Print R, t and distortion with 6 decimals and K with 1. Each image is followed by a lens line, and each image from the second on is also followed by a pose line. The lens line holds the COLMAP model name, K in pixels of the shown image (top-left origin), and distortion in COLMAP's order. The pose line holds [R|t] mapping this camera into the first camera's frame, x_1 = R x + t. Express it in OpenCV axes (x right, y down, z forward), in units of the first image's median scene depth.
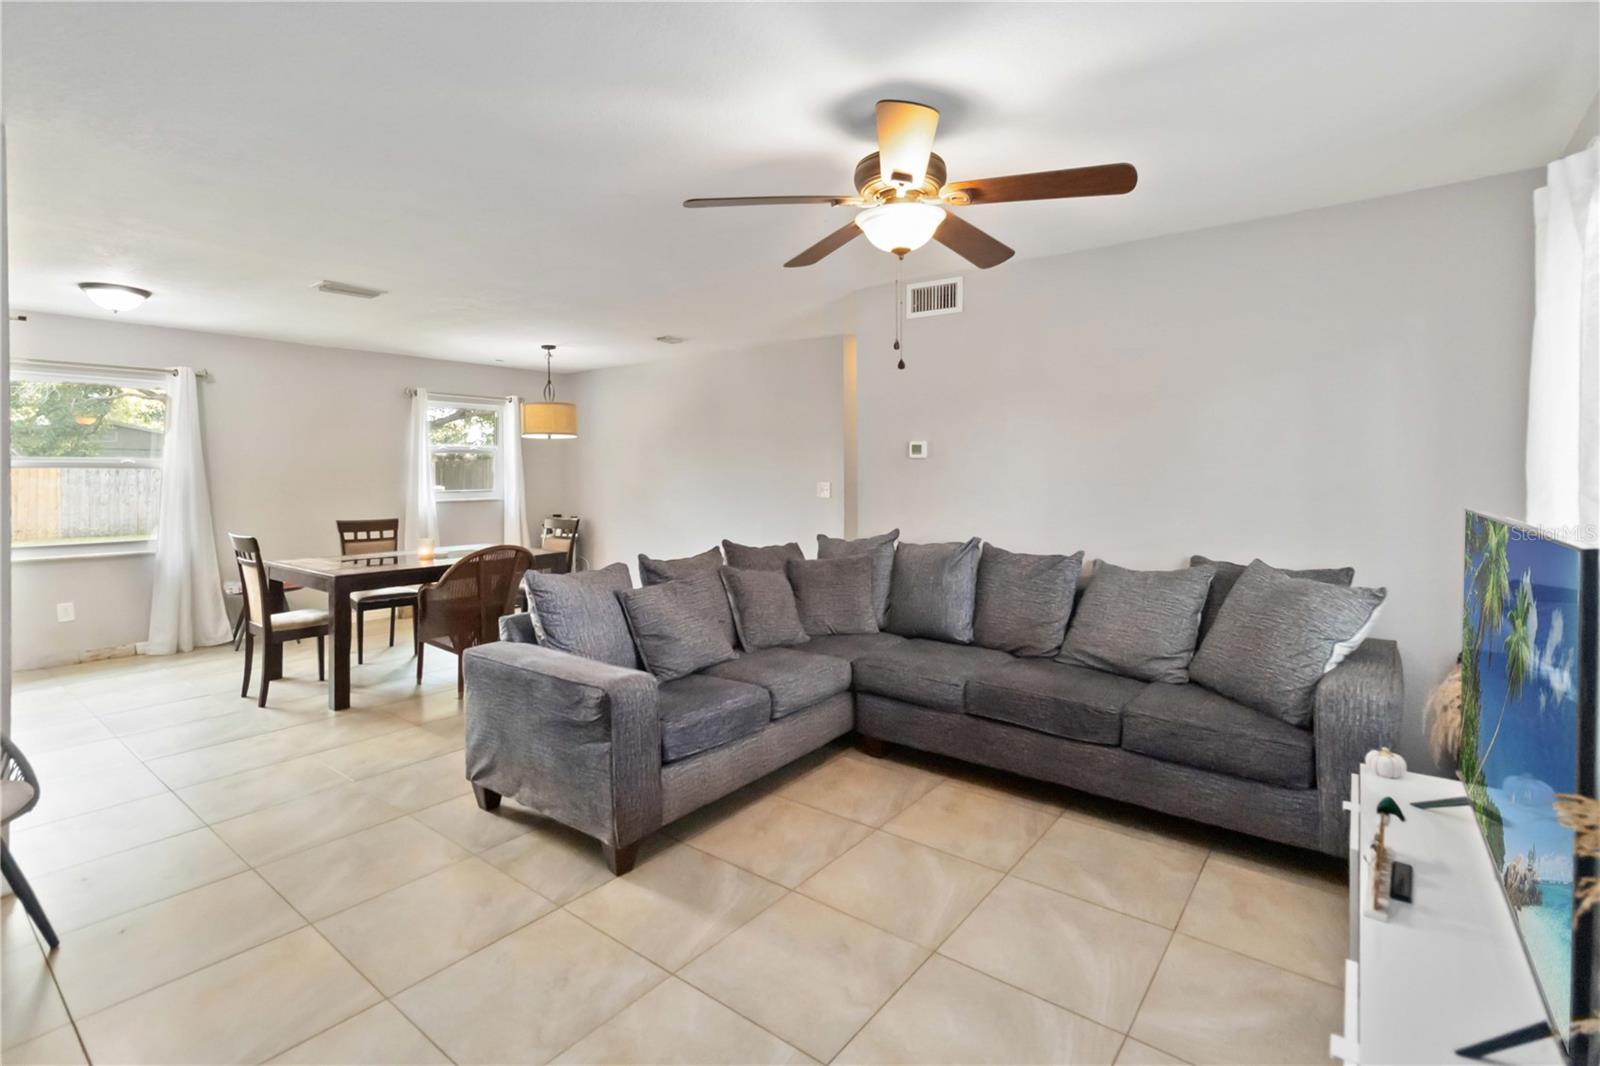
lens RADIAL K [[751.0, 0, 805.6], [0, 751.0, 502.7], [0, 0, 1]] dist [0.018258, 0.000125]
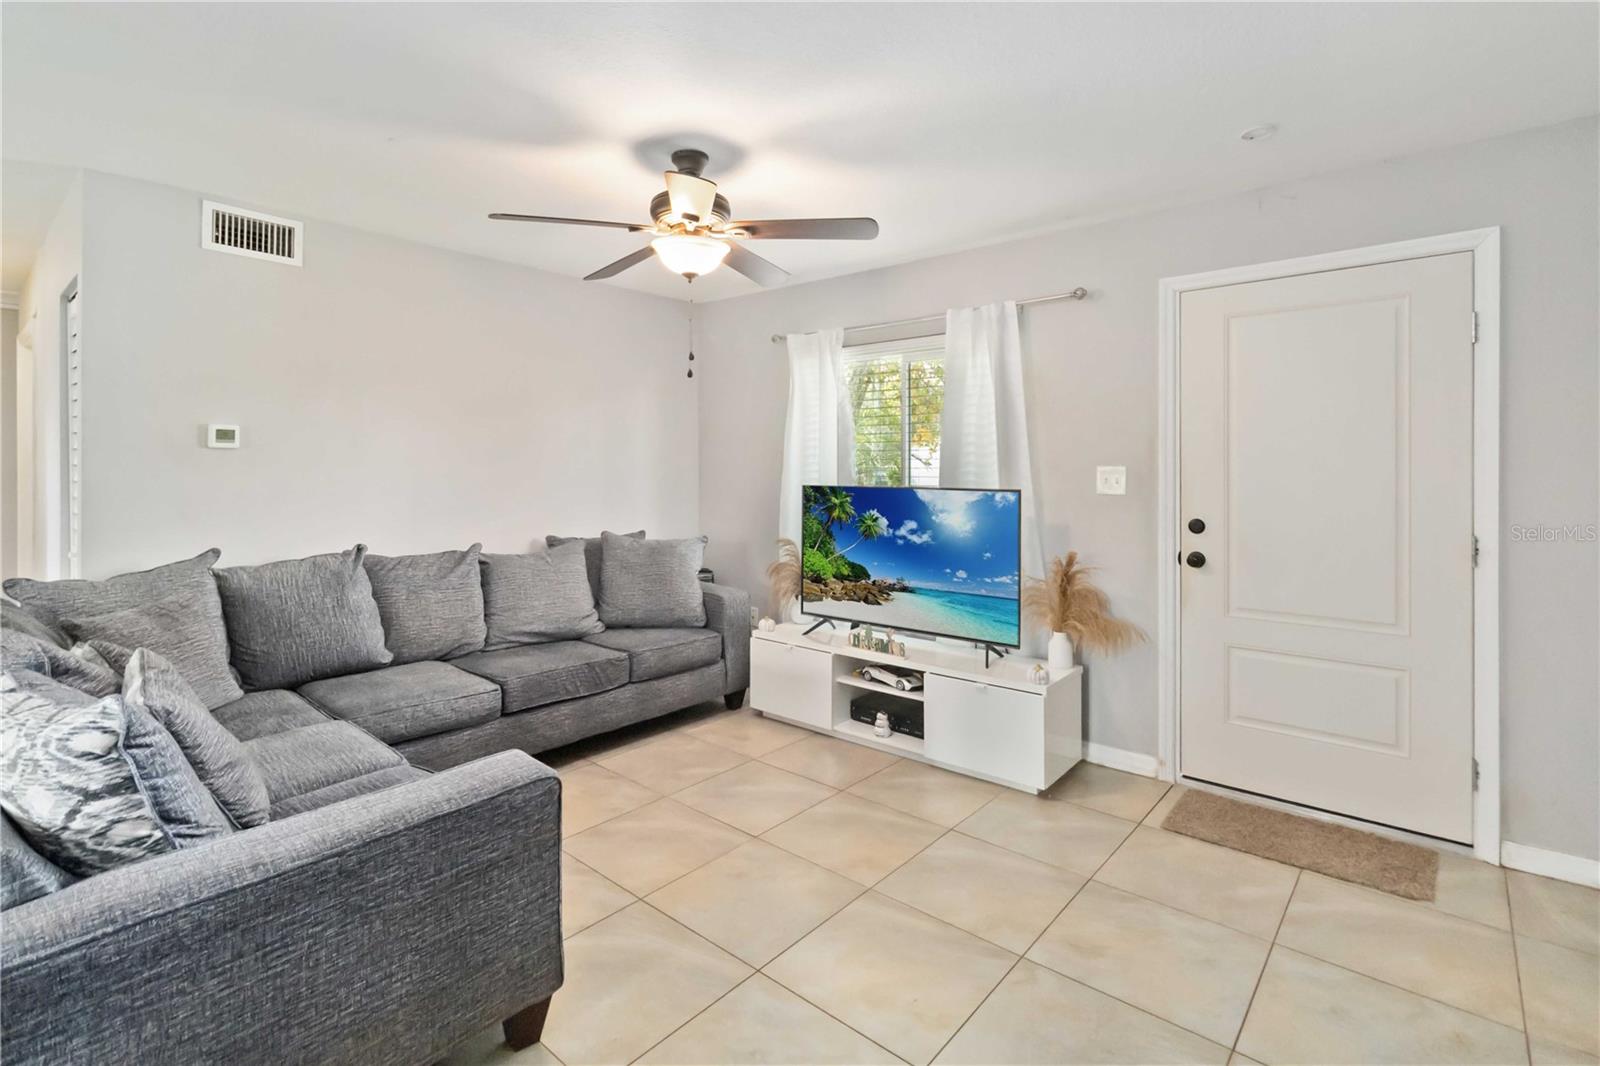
lens RADIAL K [[751.0, 0, 805.6], [0, 751.0, 502.7], [0, 0, 1]] dist [0.018258, 0.000125]
pose [[0.053994, -0.042148, 0.997651, -0.827867], [0.041507, 0.998340, 0.039931, -0.020039], [-0.997678, 0.039254, 0.055653, 0.617742]]
